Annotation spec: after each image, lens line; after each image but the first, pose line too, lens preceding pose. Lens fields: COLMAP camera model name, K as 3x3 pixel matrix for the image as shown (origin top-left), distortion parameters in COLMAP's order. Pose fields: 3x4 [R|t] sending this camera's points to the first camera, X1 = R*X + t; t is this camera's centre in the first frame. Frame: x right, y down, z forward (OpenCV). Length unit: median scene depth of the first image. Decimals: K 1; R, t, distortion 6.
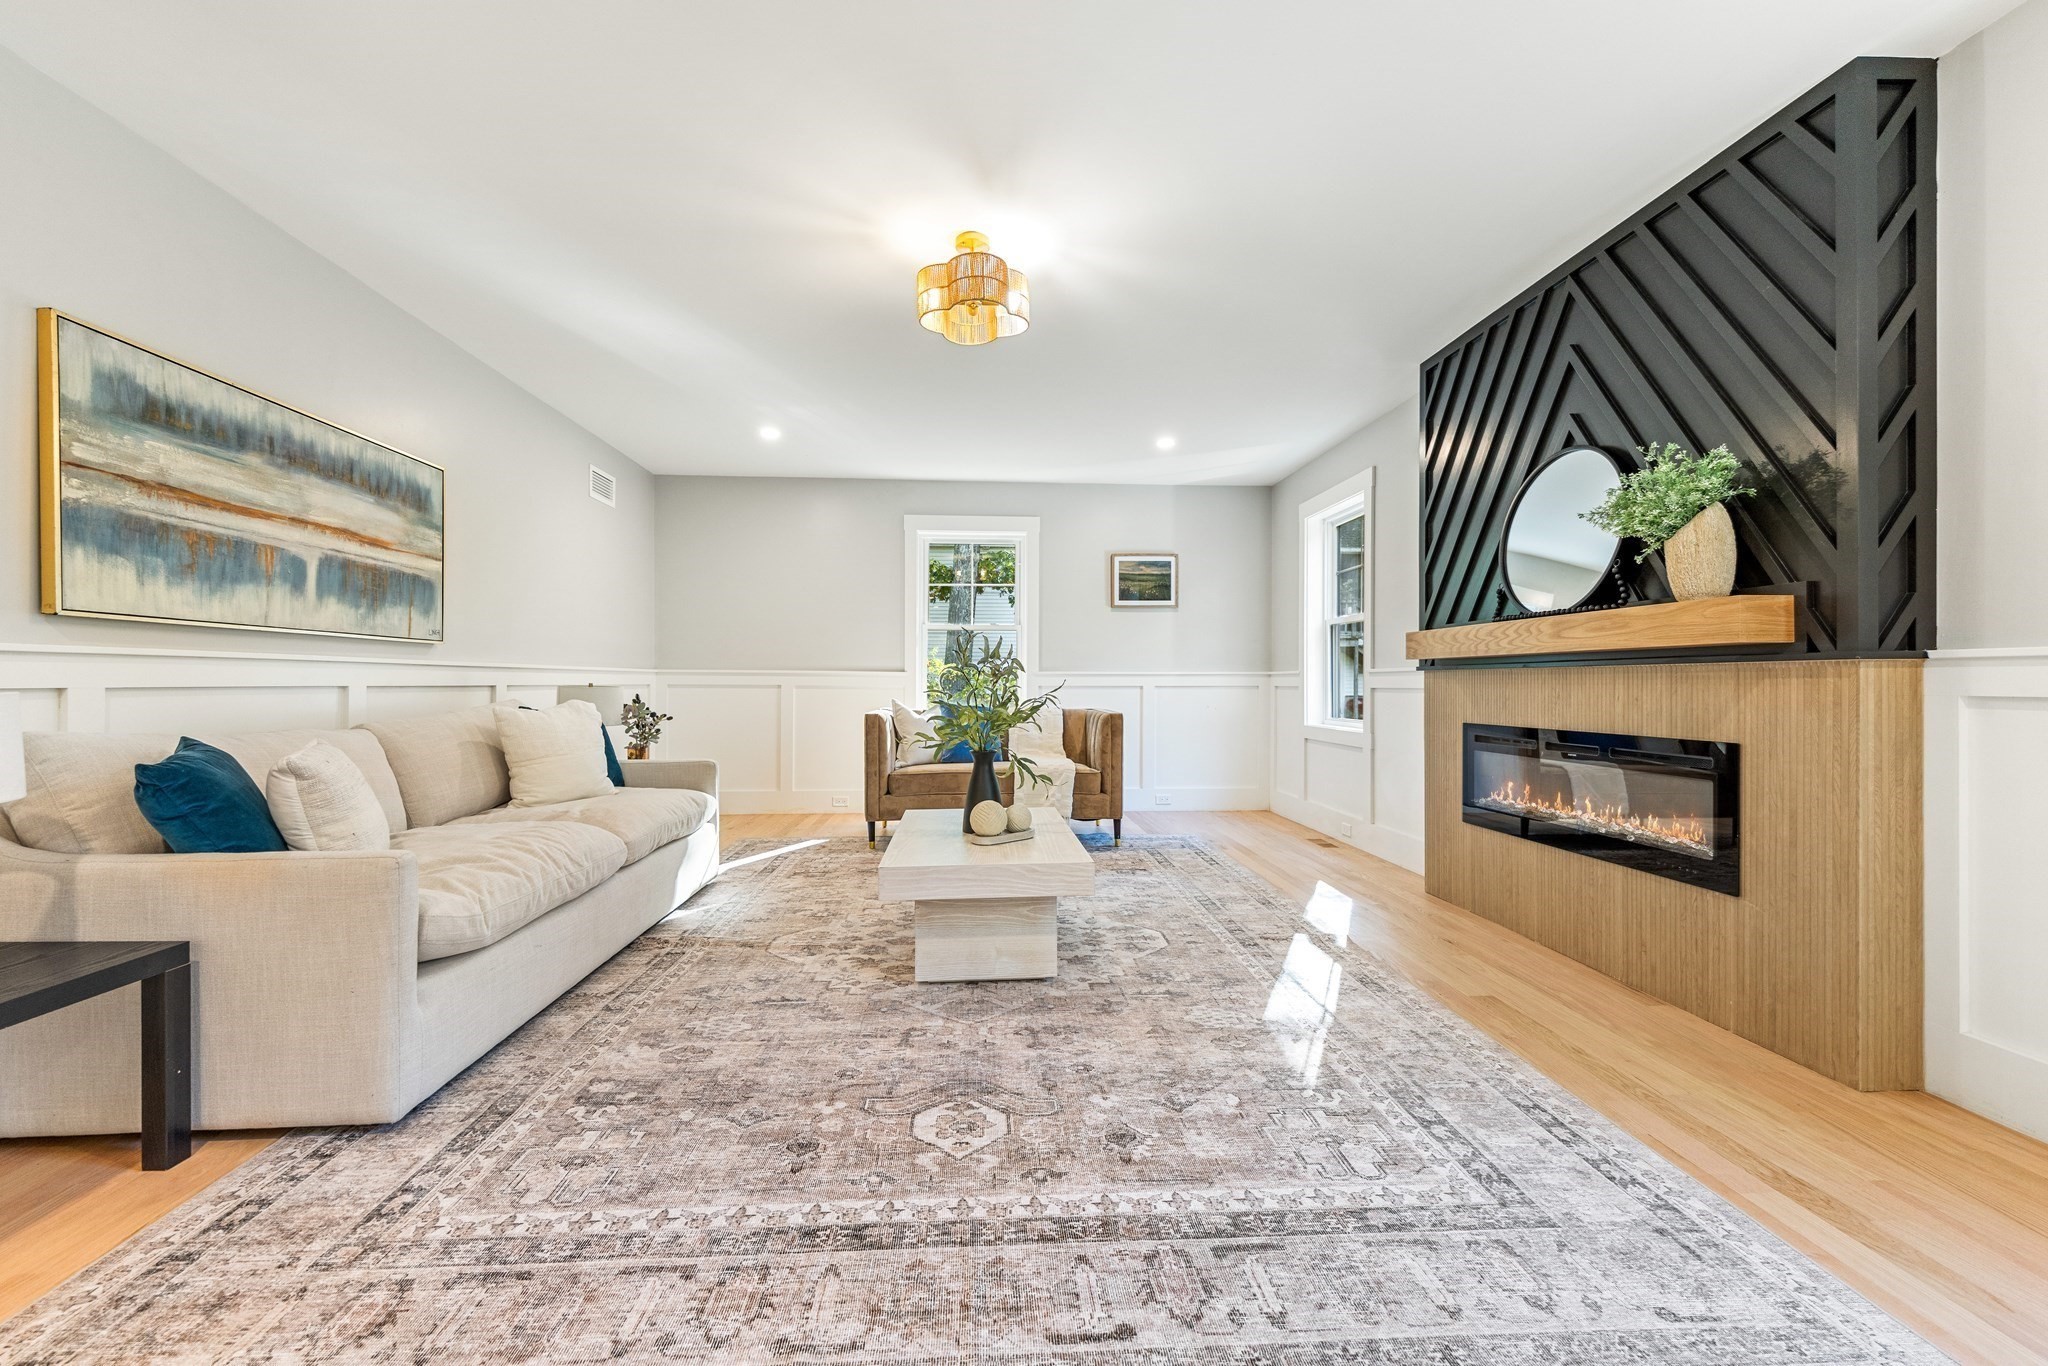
lens RADIAL K [[823.4, 0, 1012.1], [0, 823.4, 677.3], [0, 0, 1]] dist [0.008055, -0.003748]
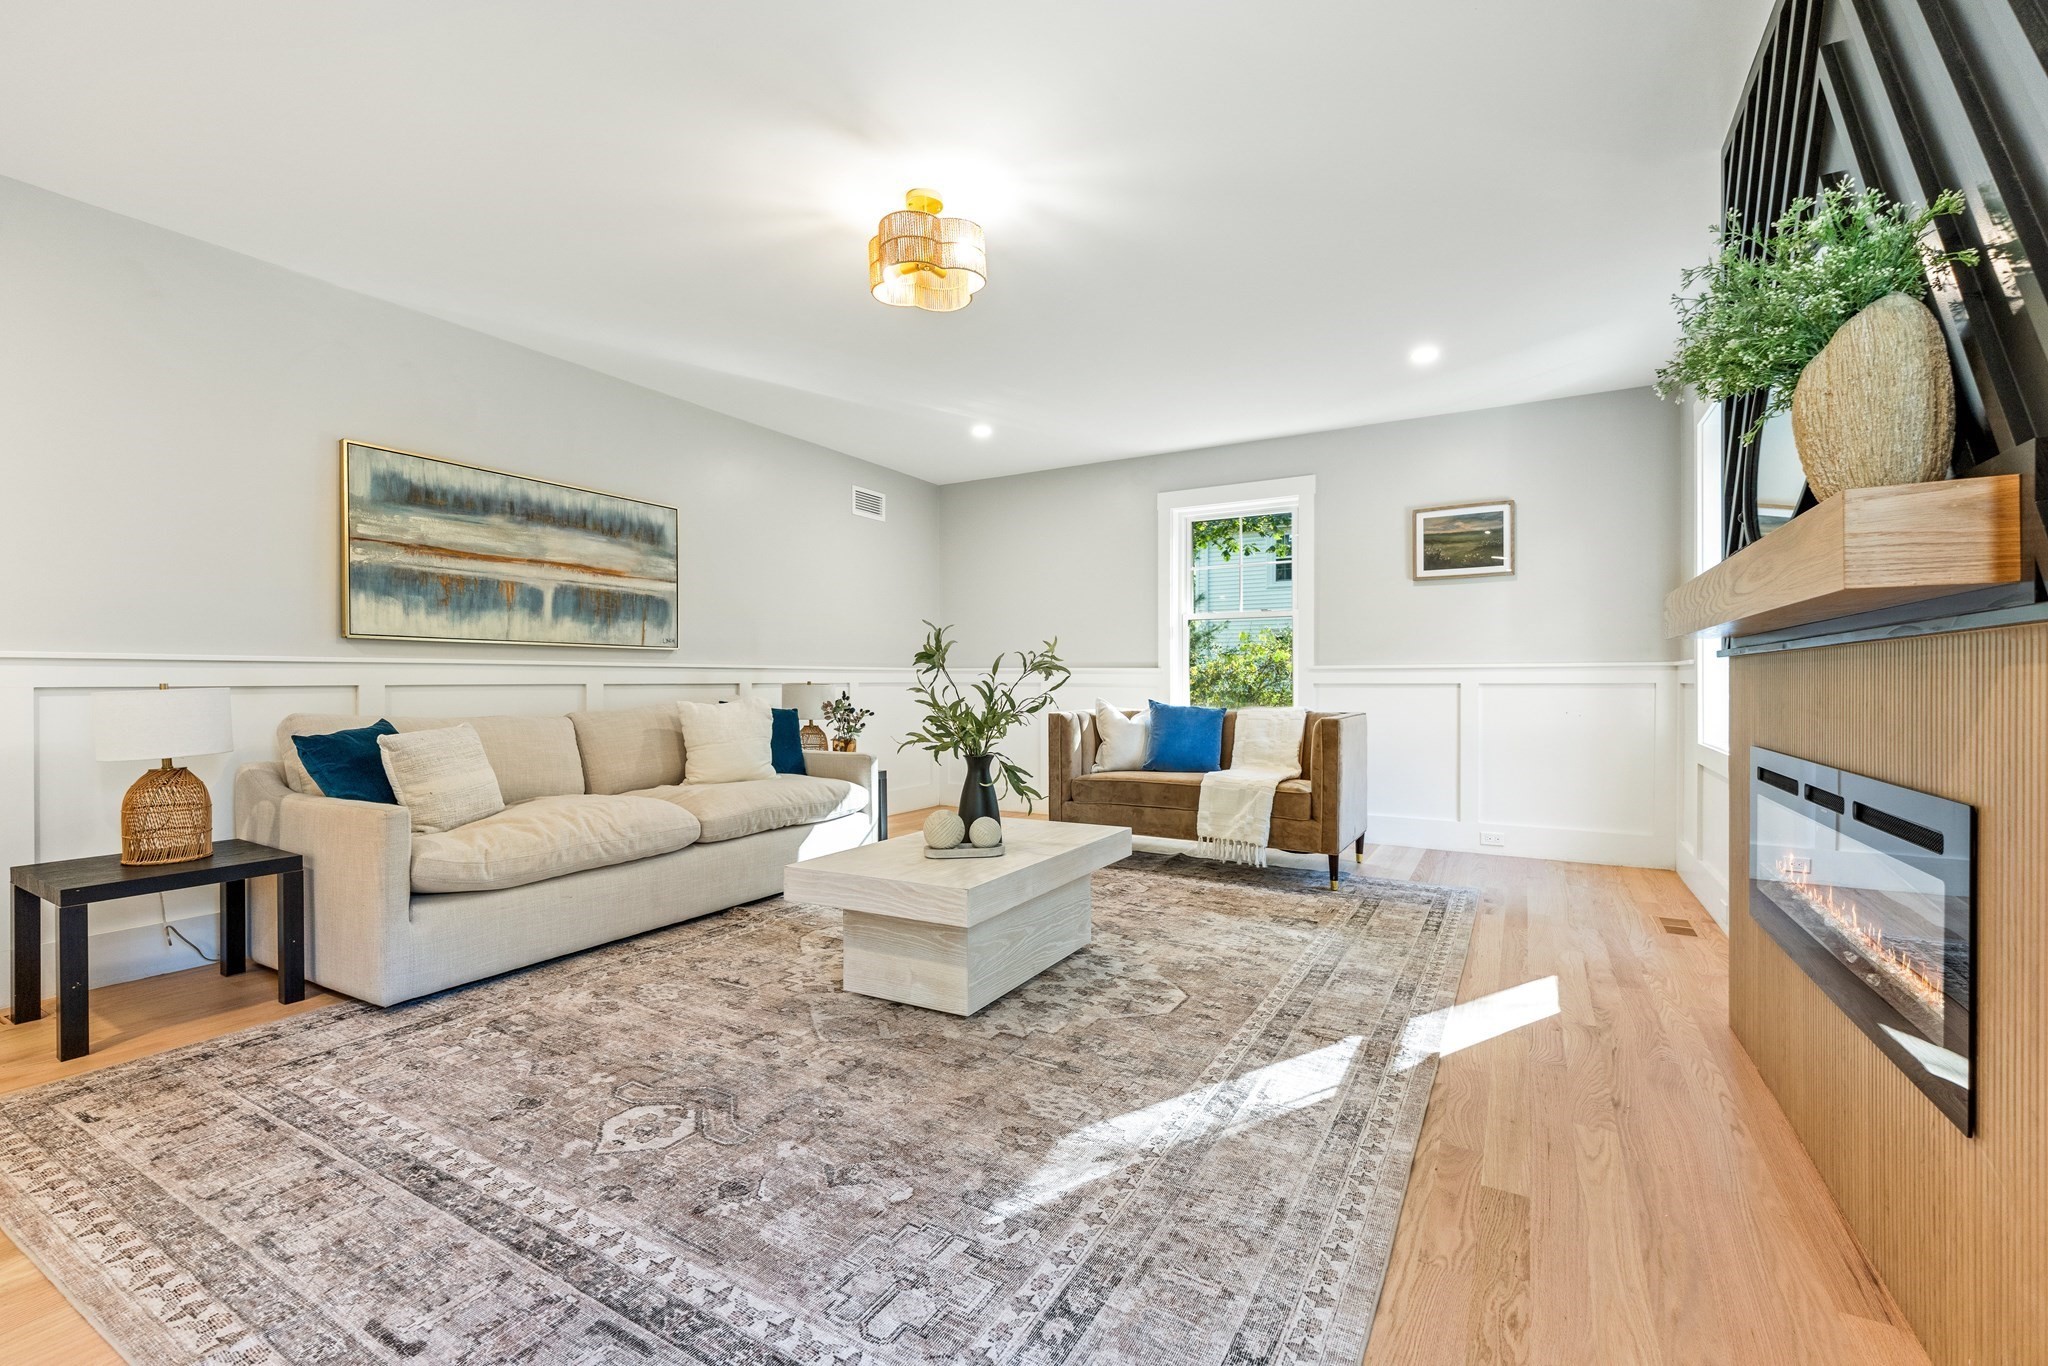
lens RADIAL K [[881.1, 0, 1011.9], [0, 881.1, 679.9], [0, 0, 1]] dist [0.006774, -0.002932]
pose [[0.829511, -0.003788, -0.558478, 0.629691], [0.006799, 0.999971, 0.003316, 0.004502], [0.558449, -0.006548, 0.829513, 0.260194]]
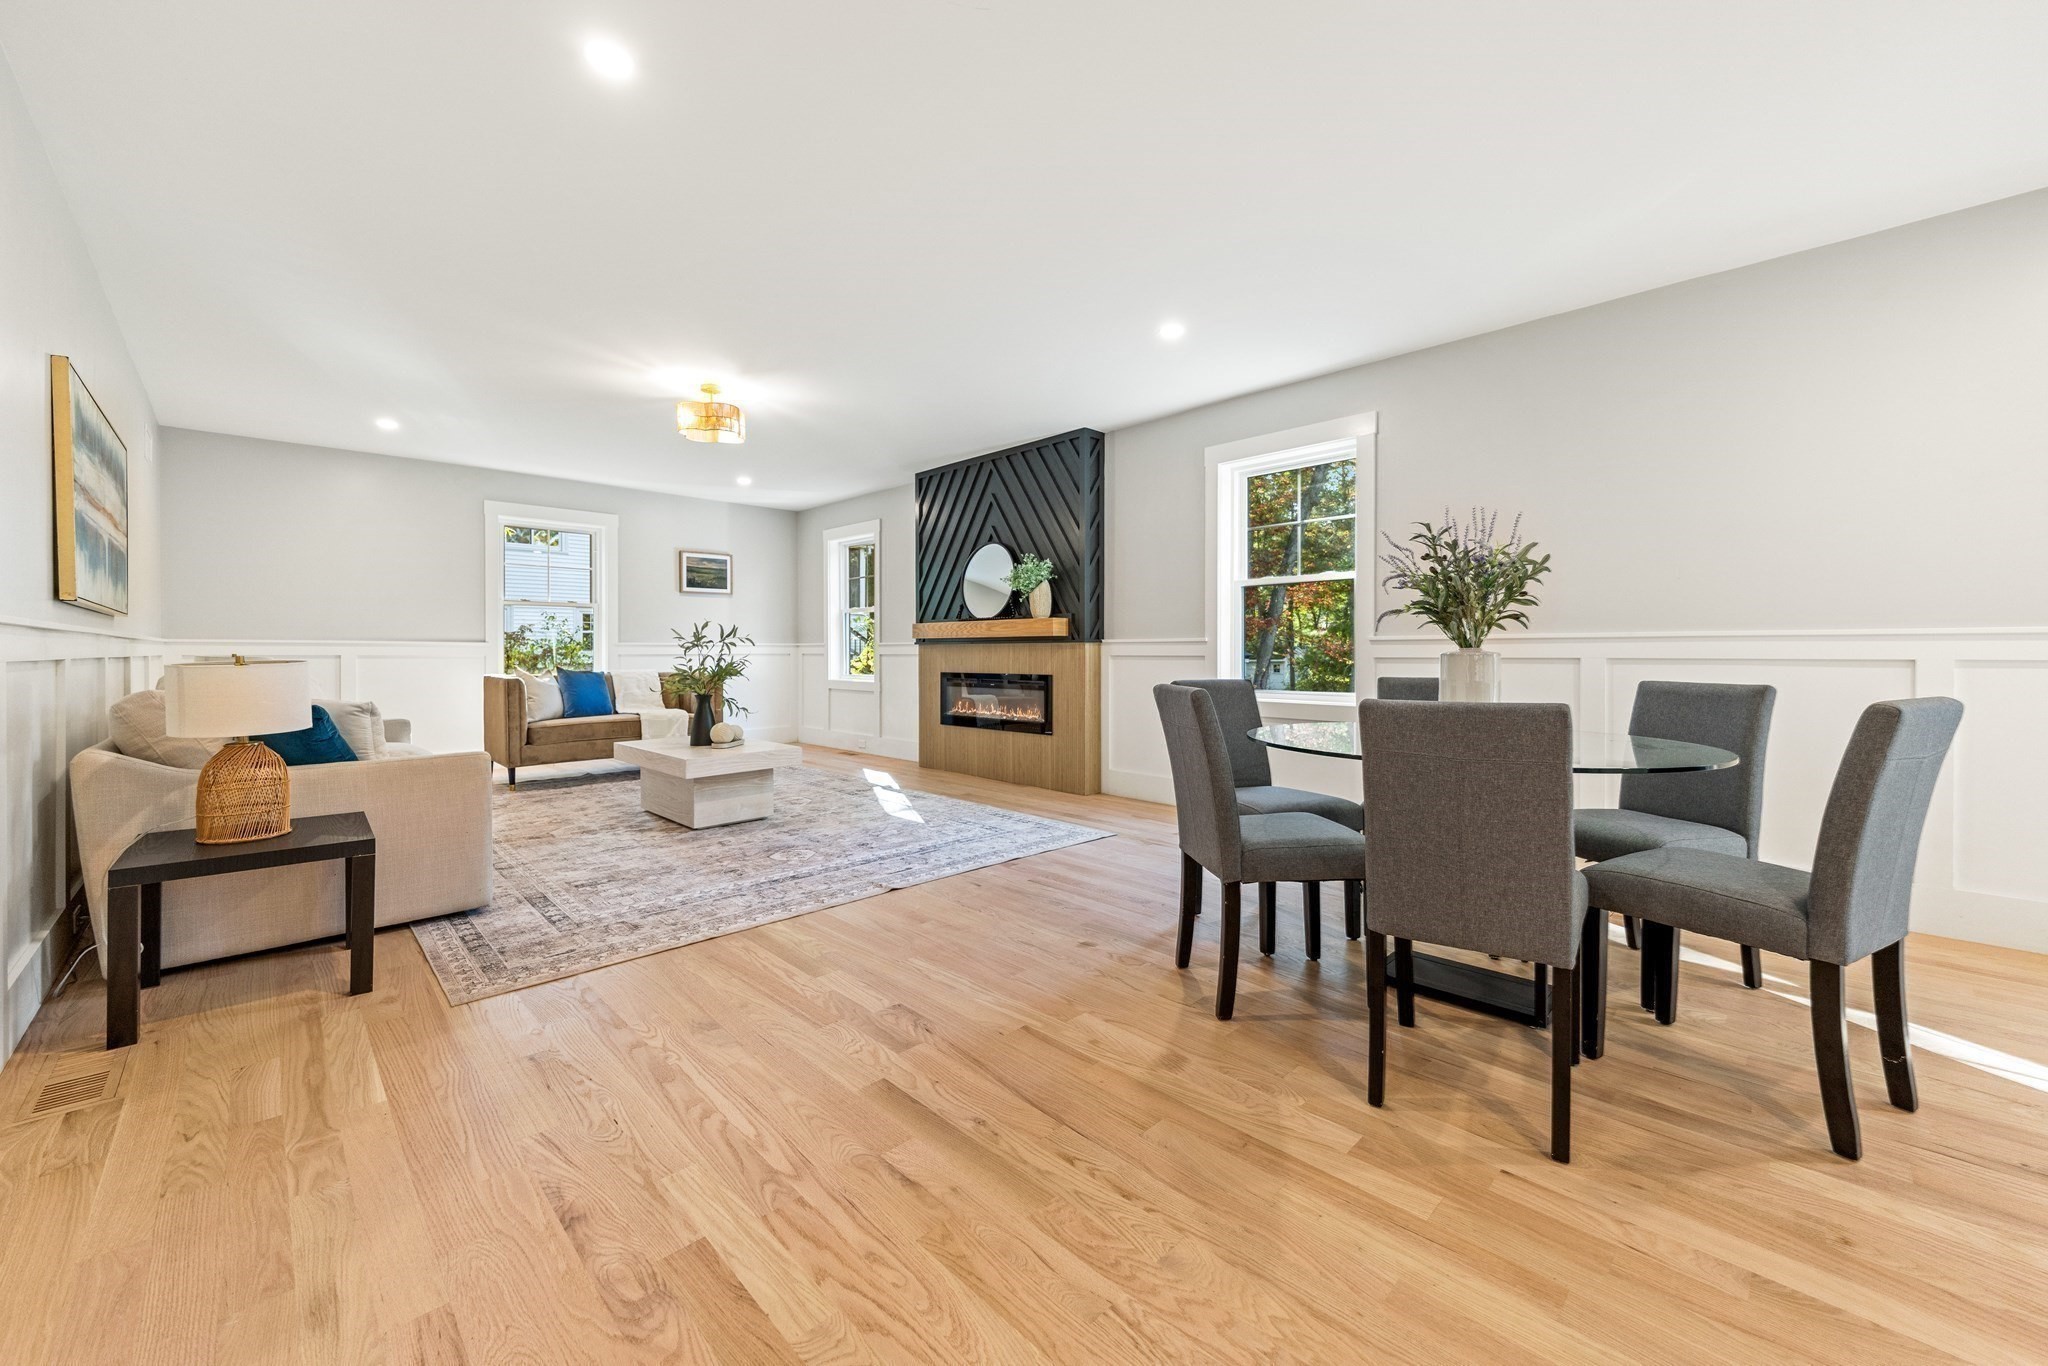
lens RADIAL K [[823.4, 0, 1033.5], [0, 823.4, 654.4], [0, 0, 1]] dist [0.008055, -0.003748]
pose [[0.747990, -0.005784, 0.663685, -0.729662], [-0.001562, 0.999944, 0.010475, -0.008614], [-0.663709, -0.008872, 0.747939, -0.740516]]
